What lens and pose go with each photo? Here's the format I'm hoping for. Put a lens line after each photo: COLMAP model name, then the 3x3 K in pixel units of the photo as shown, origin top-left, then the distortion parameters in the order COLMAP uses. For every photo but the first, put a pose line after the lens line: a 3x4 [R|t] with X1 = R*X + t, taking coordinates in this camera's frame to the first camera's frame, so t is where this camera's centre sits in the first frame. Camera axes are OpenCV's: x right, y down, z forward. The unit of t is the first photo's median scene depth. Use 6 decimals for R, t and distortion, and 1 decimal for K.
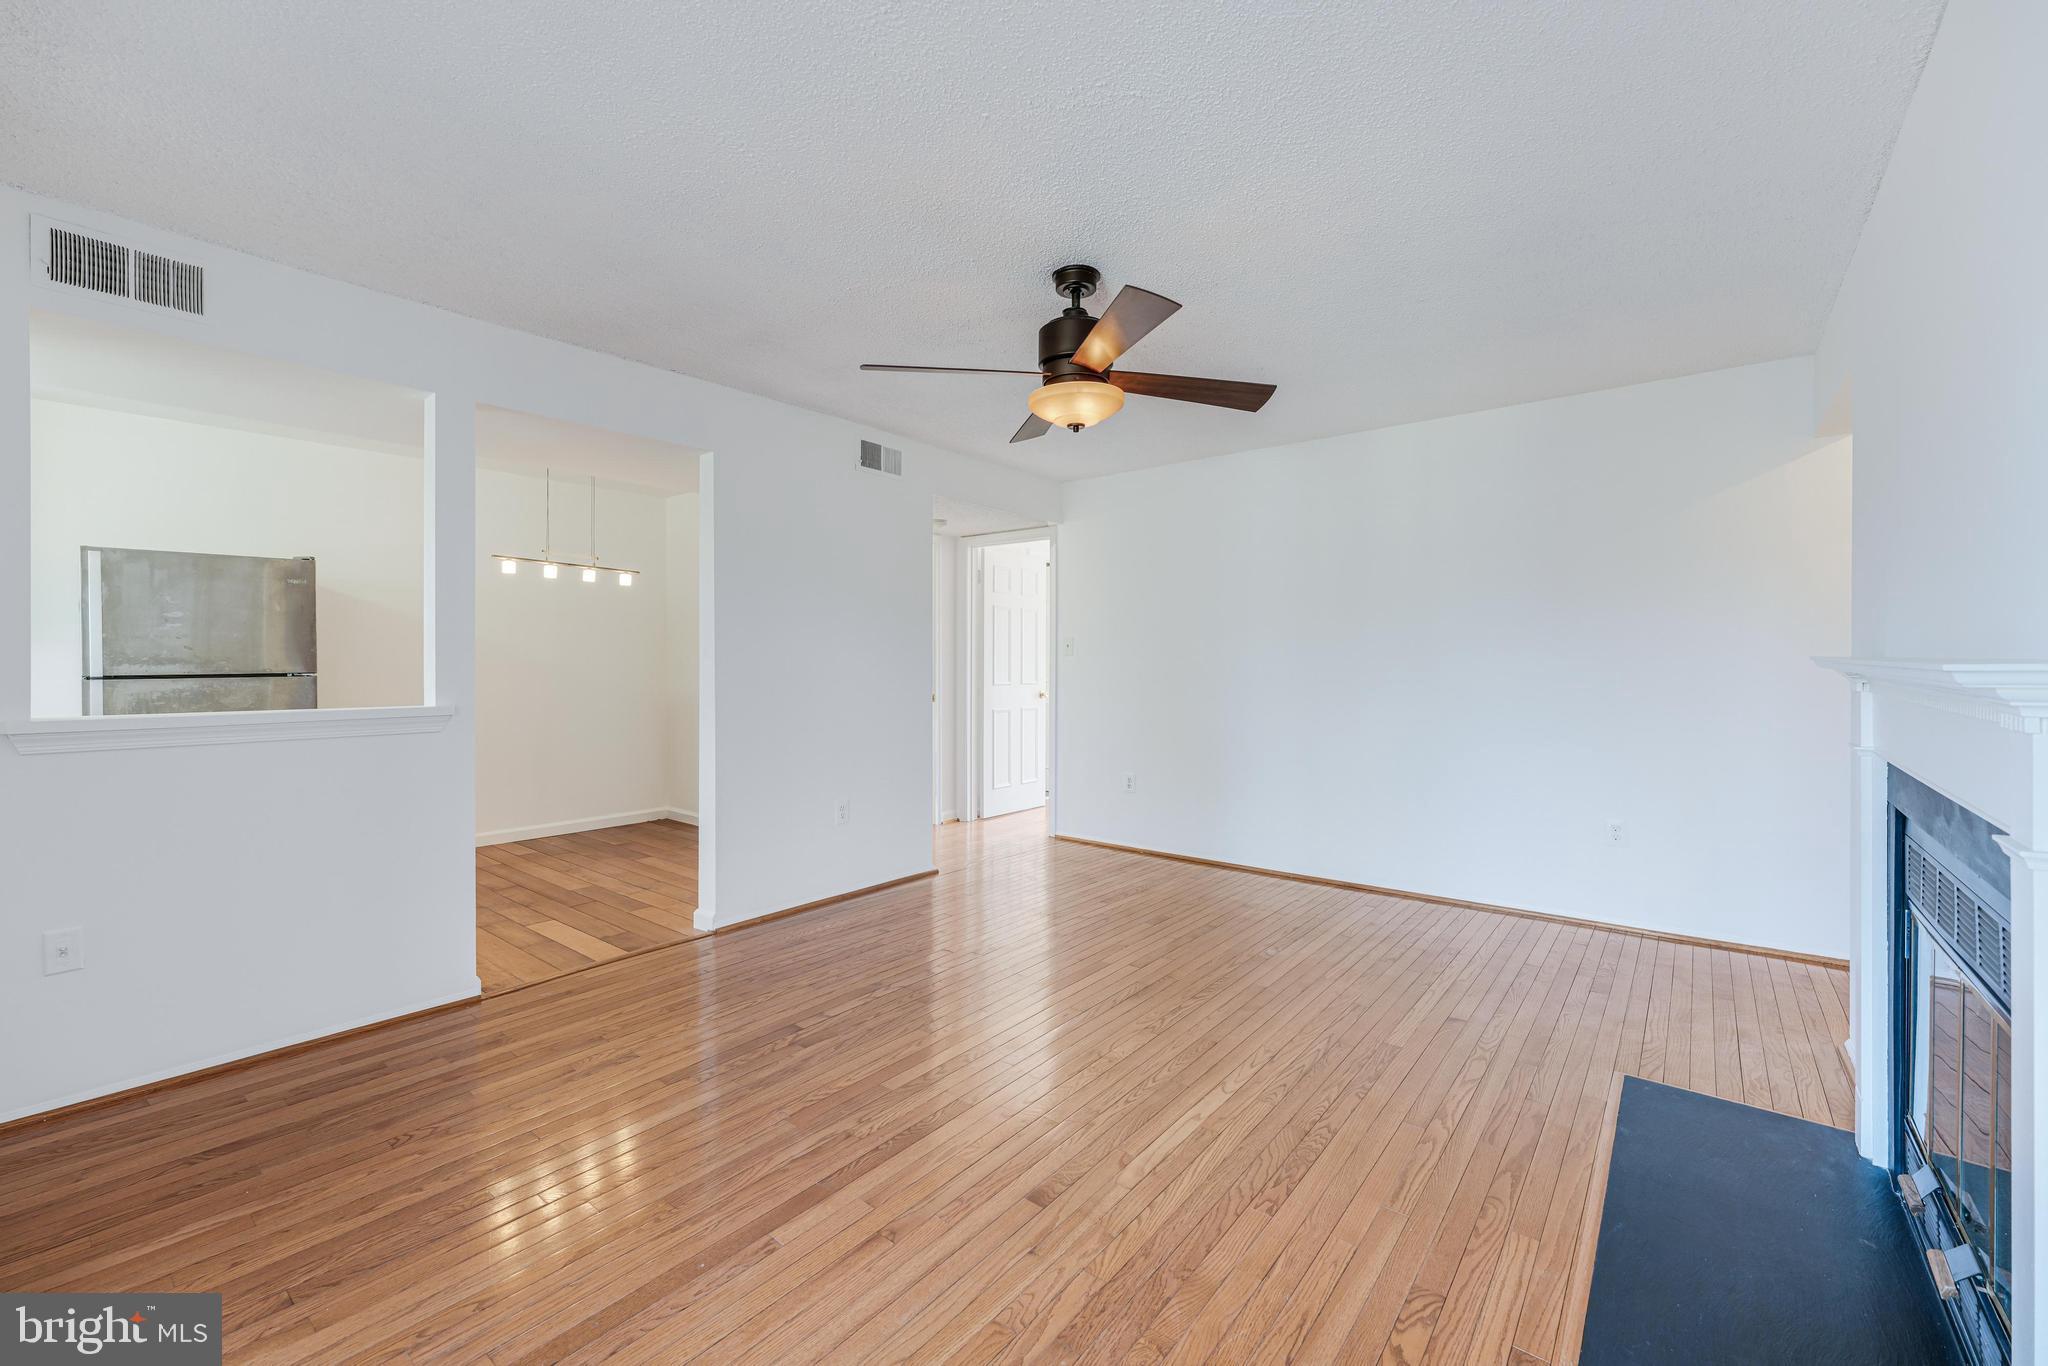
lens RADIAL K [[832.3, 0, 1024.0], [0, 832.3, 683.0], [0, 0, 1]] dist [0.006109, 0.000139]
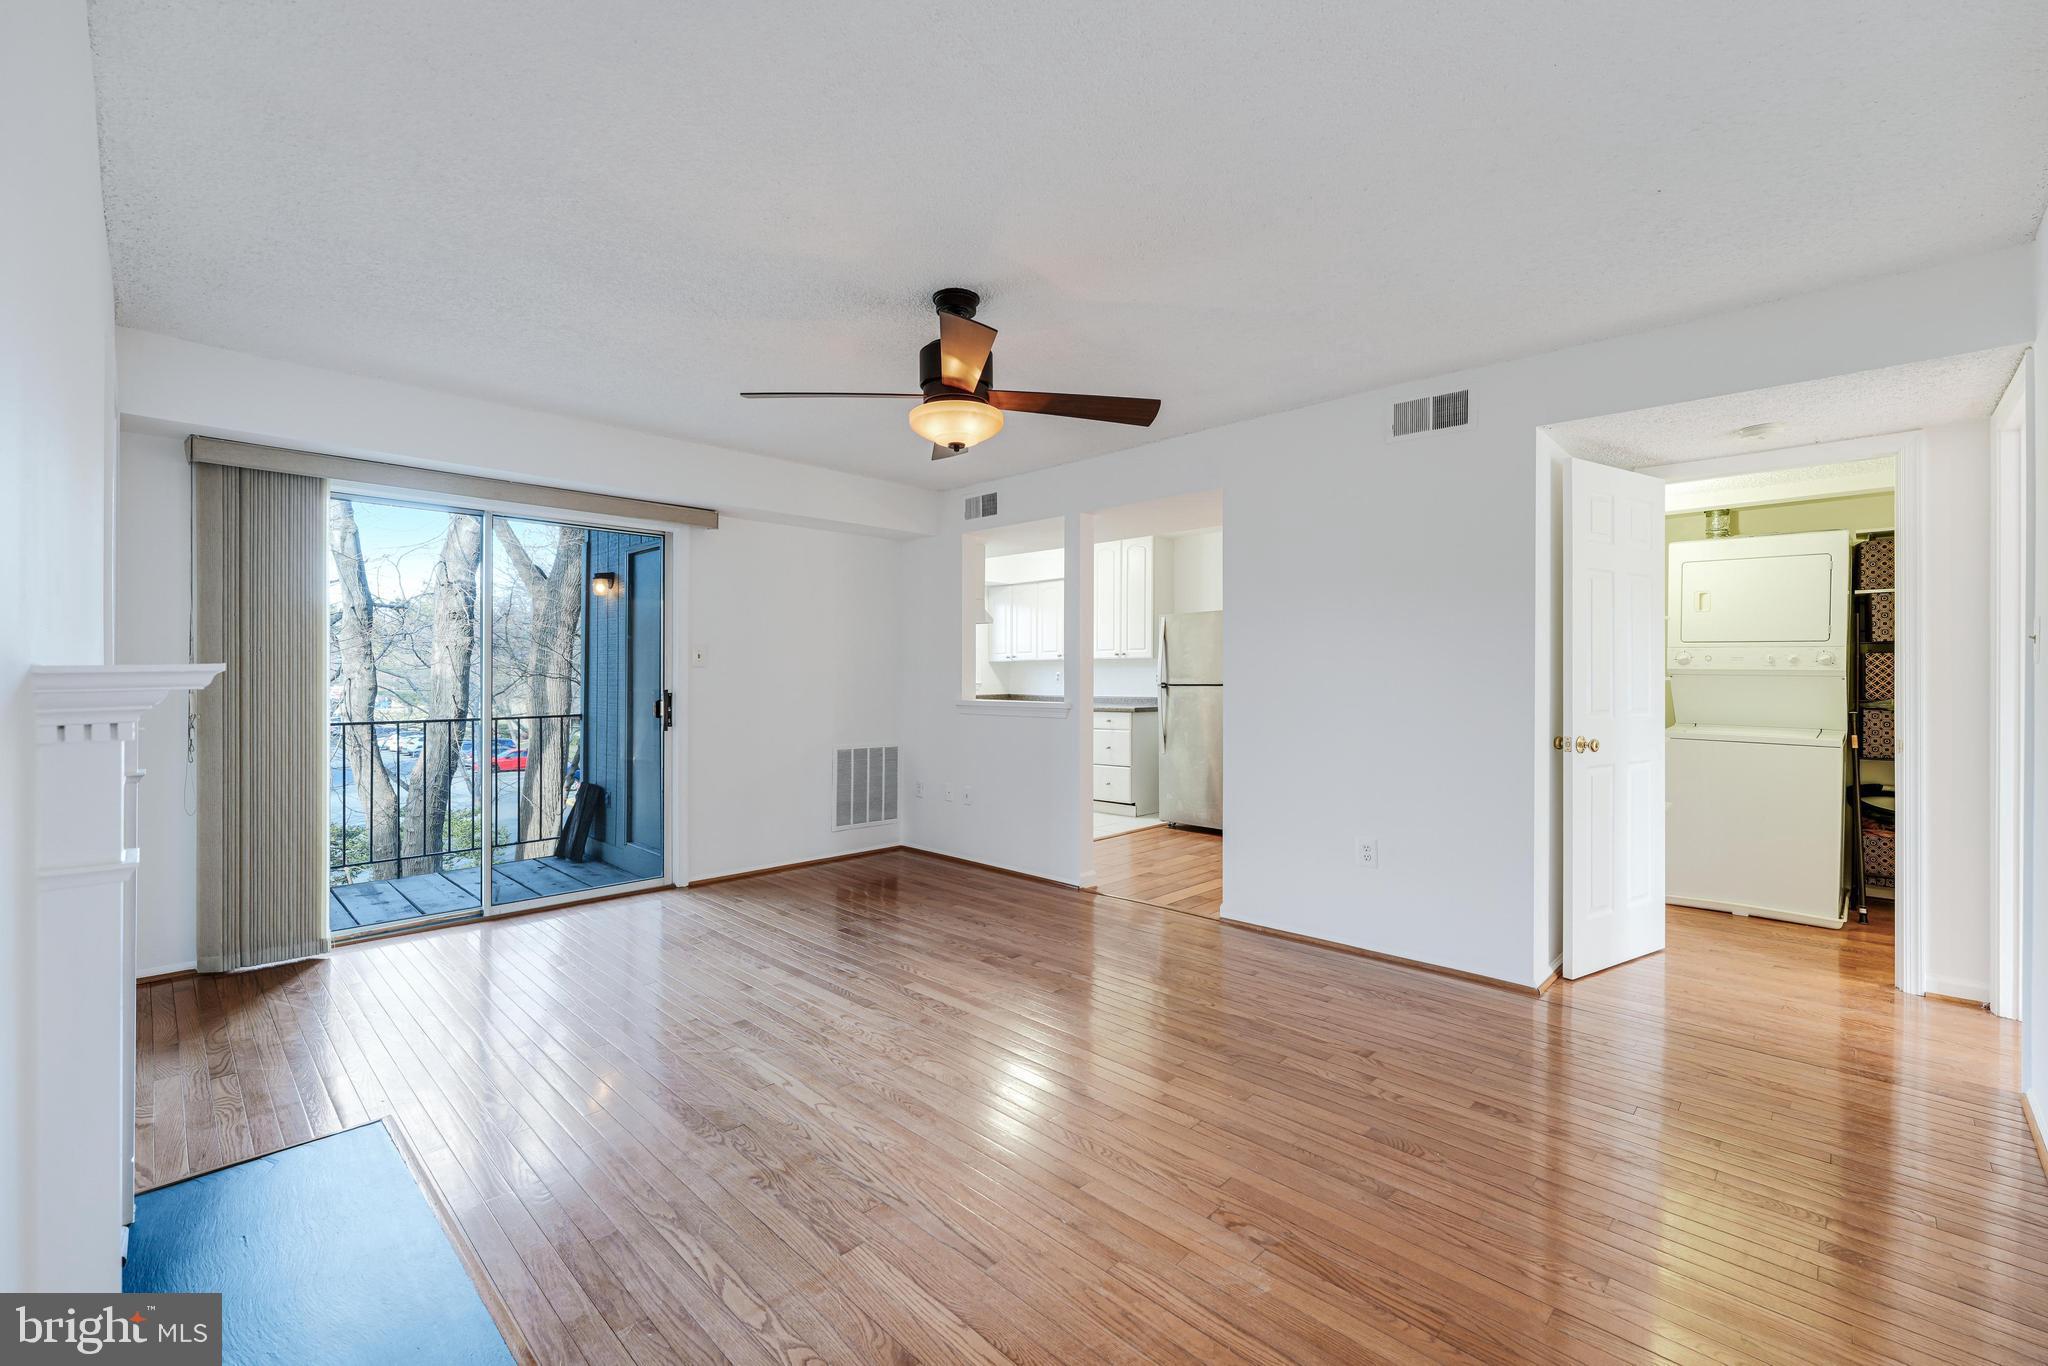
lens RADIAL K [[854.2, 0, 1056.8], [0, 854.2, 673.4], [0, 0, 1]] dist [-0.002601, -0.000209]
pose [[-0.065731, -0.006677, -0.997815, 1.093095], [-0.032852, 0.999450, -0.004524, -0.028155], [0.997296, 0.032483, -0.065914, 1.168617]]
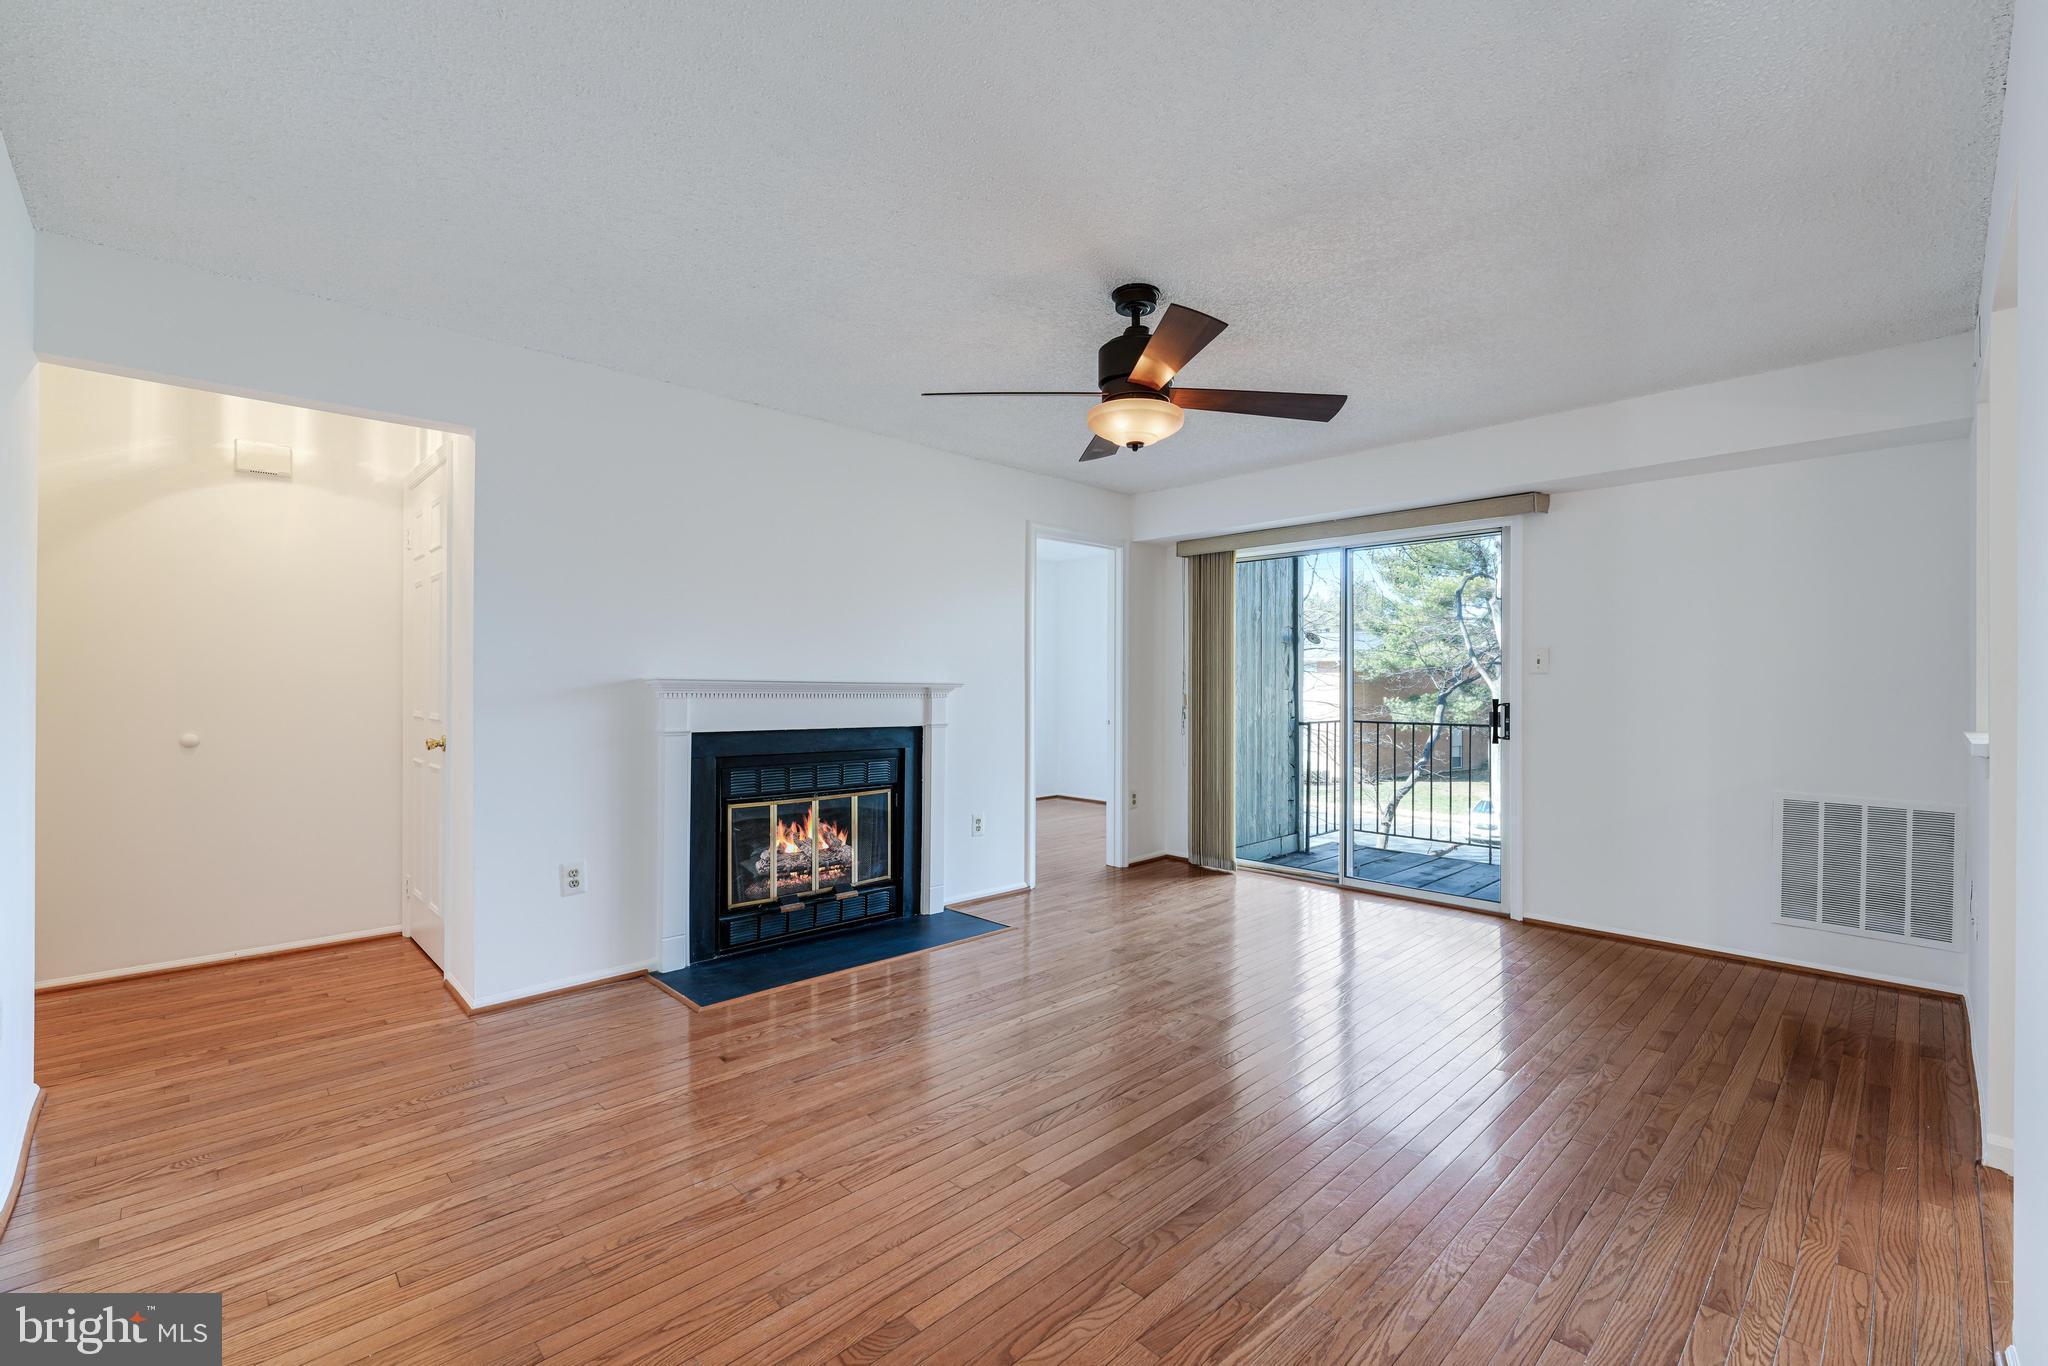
lens RADIAL K [[888.1, 0, 1024.0], [0, 888.1, 683.0], [0, 0, 1]] dist [-0.001843, 0.000070]
pose [[-0.992133, -0.004858, 0.125096, 0.061868], [-0.001280, 0.999588, 0.028665, -0.054187], [-0.125184, 0.028279, -0.991730, 2.036807]]
